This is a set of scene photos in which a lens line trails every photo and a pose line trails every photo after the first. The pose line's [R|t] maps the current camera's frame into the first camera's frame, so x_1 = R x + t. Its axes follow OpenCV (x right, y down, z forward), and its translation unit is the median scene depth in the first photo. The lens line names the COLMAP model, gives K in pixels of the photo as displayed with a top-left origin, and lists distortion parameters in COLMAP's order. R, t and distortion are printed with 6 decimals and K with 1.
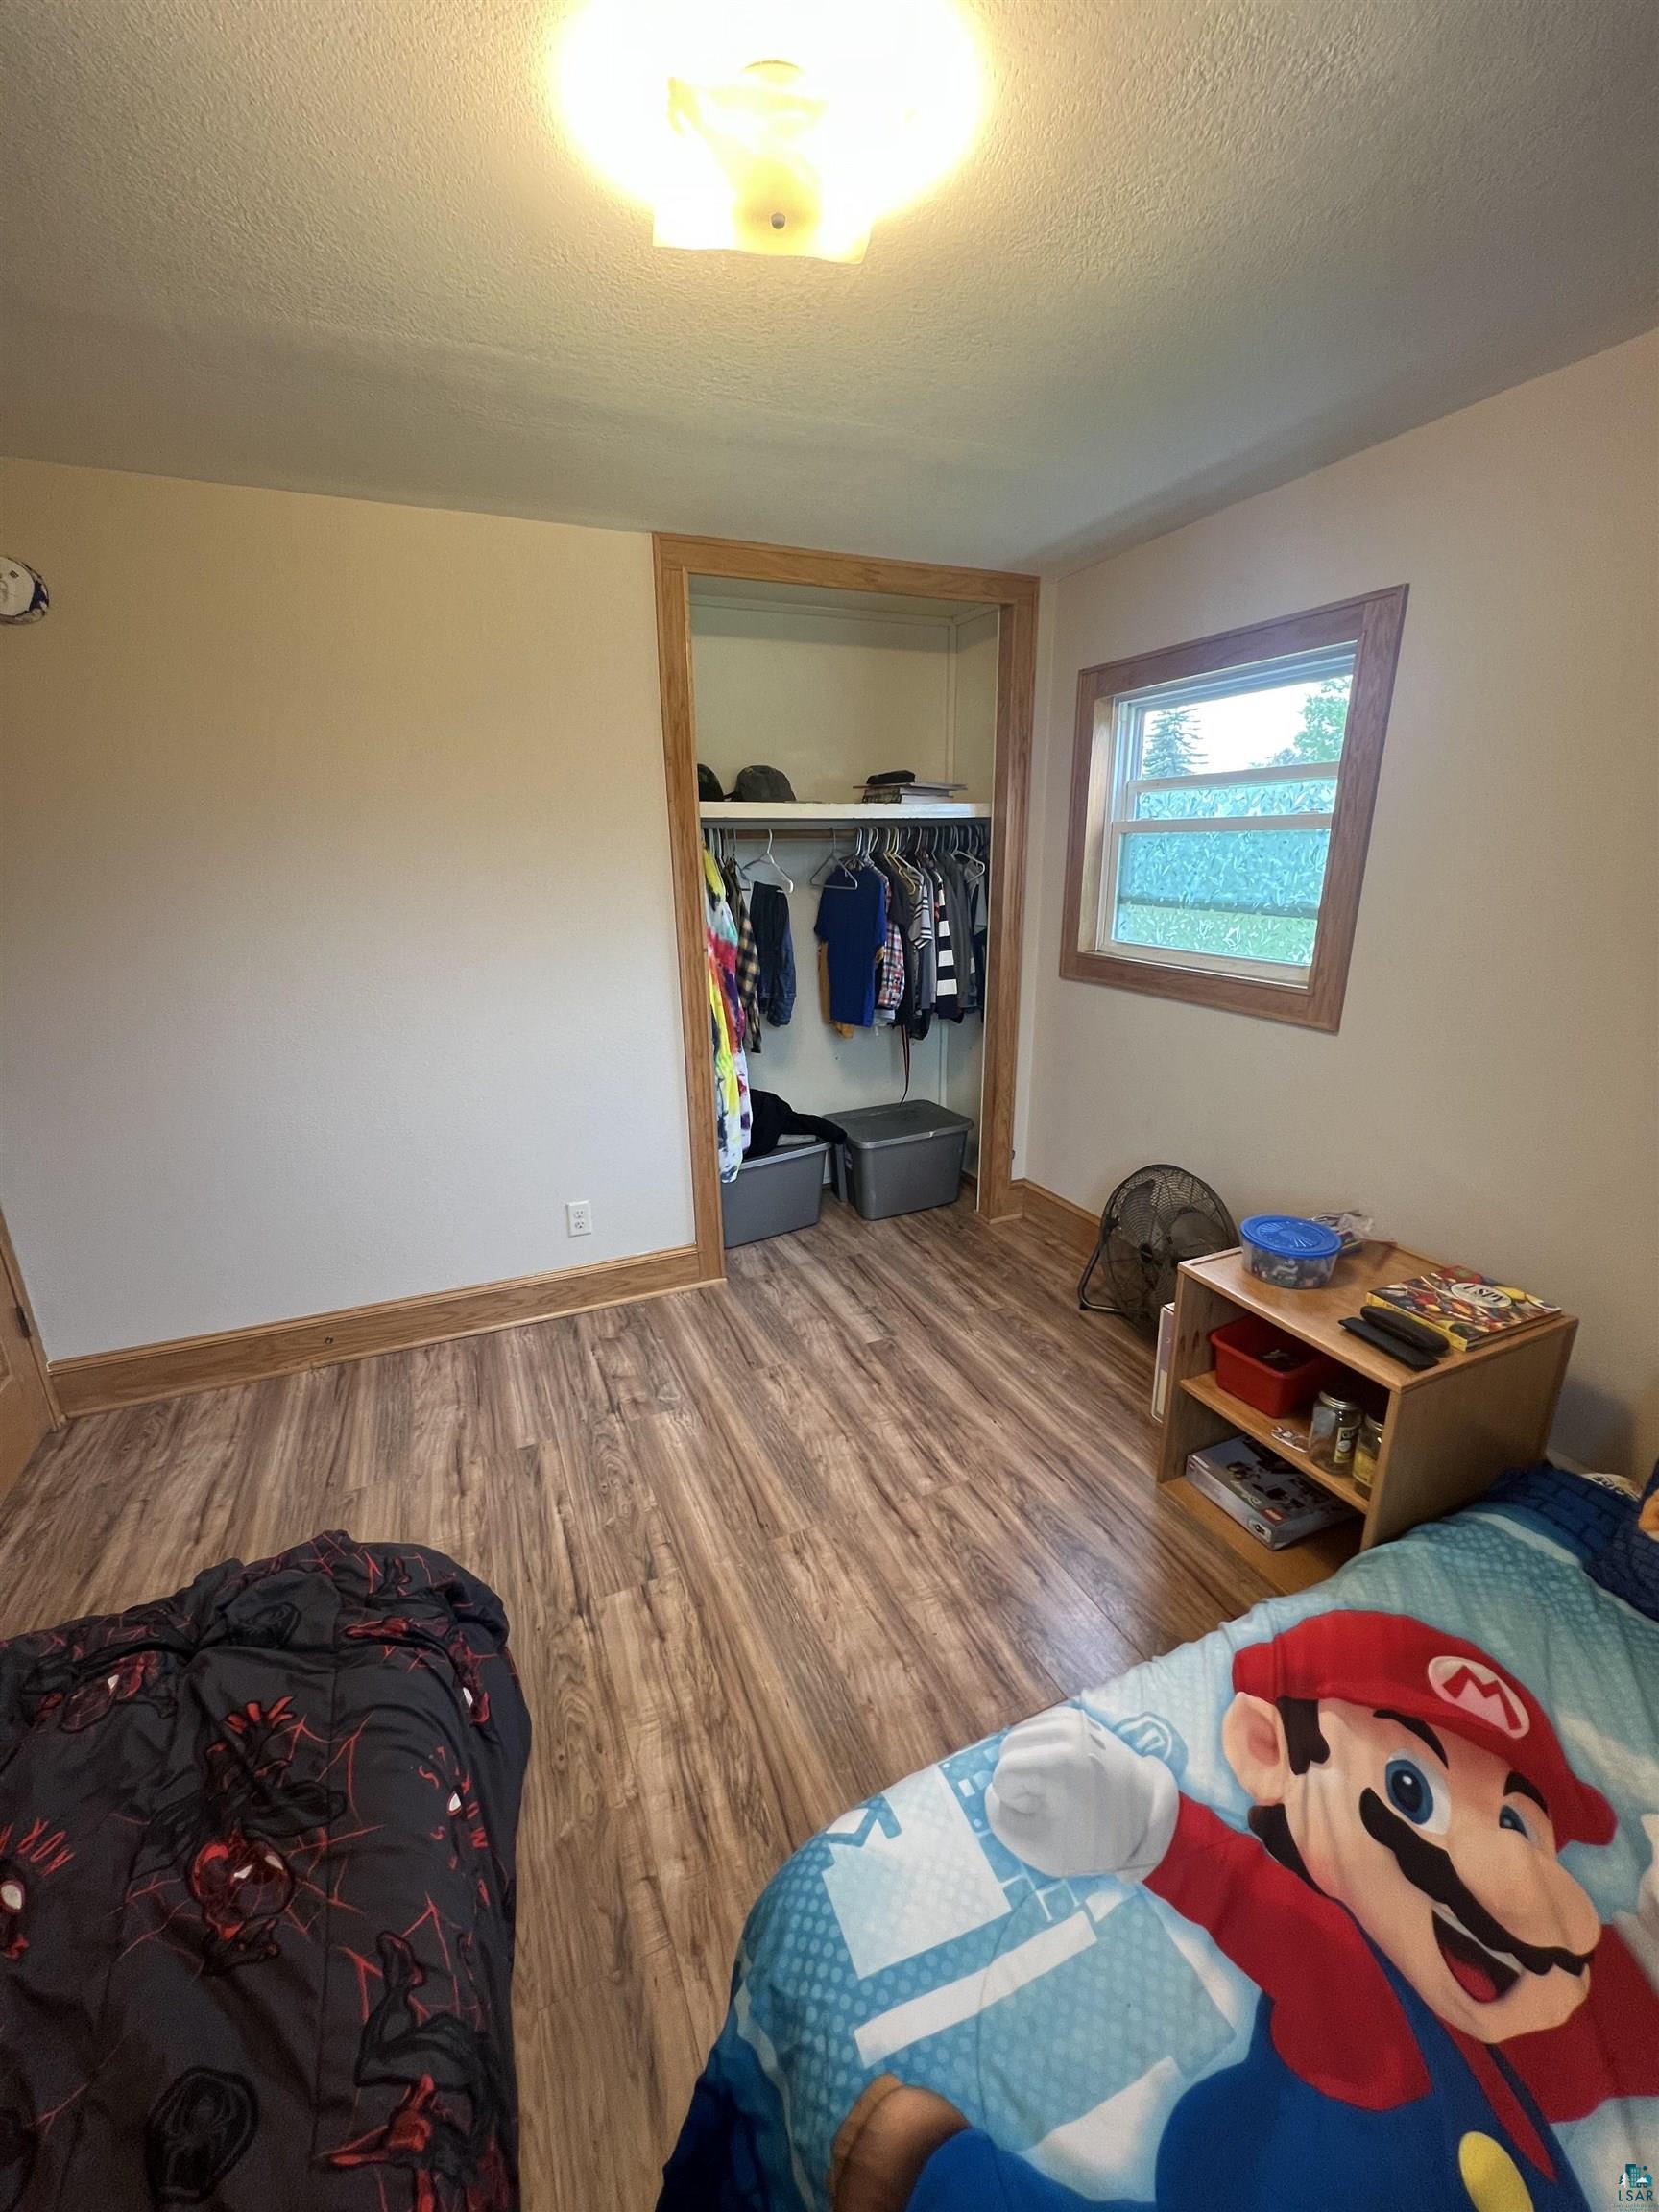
lens RADIAL K [[881.6, 0, 824.7], [0, 881.6, 1105.8], [0, 0, 1]] dist [-0.001594, -0.000029]
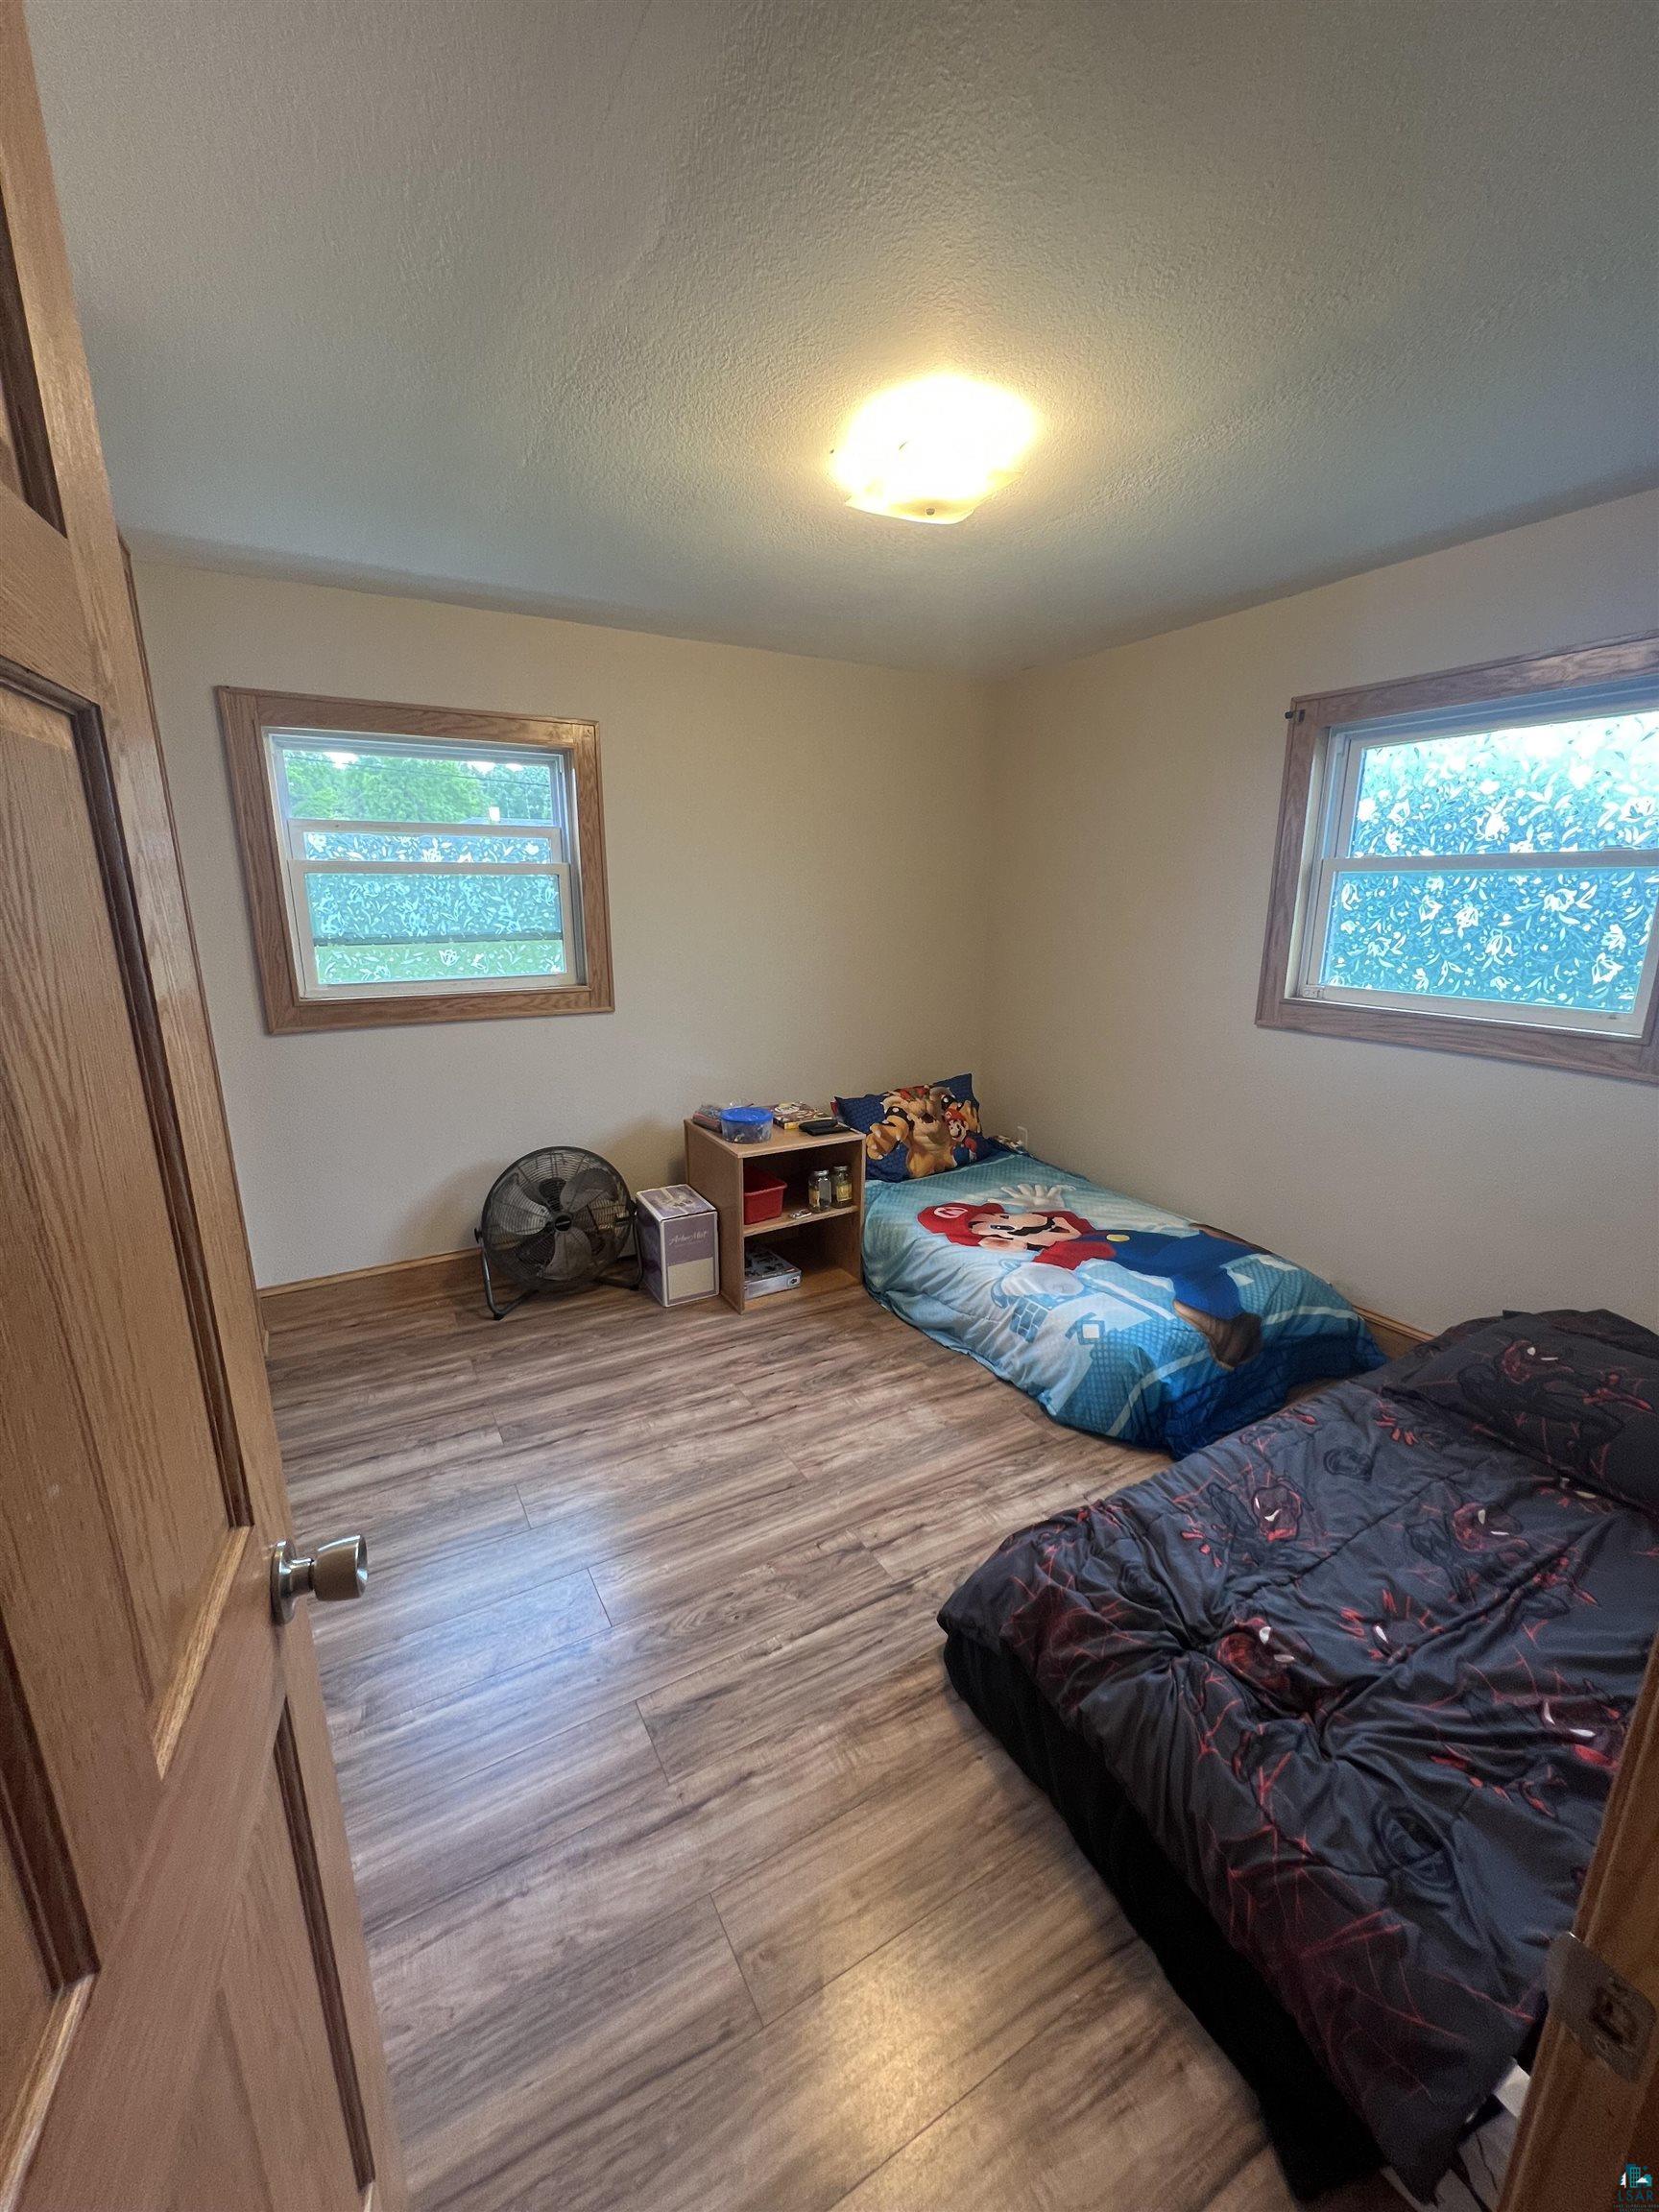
lens RADIAL K [[881.6, 0, 828.0], [0, 881.6, 1103.5], [0, 0, 1]] dist [-0.001594, -0.000029]
pose [[-0.104452, -0.220626, 0.969750, -1.032281], [0.287377, 0.926793, 0.241806, -0.217210], [-0.952105, 0.303940, -0.033402, 0.844533]]
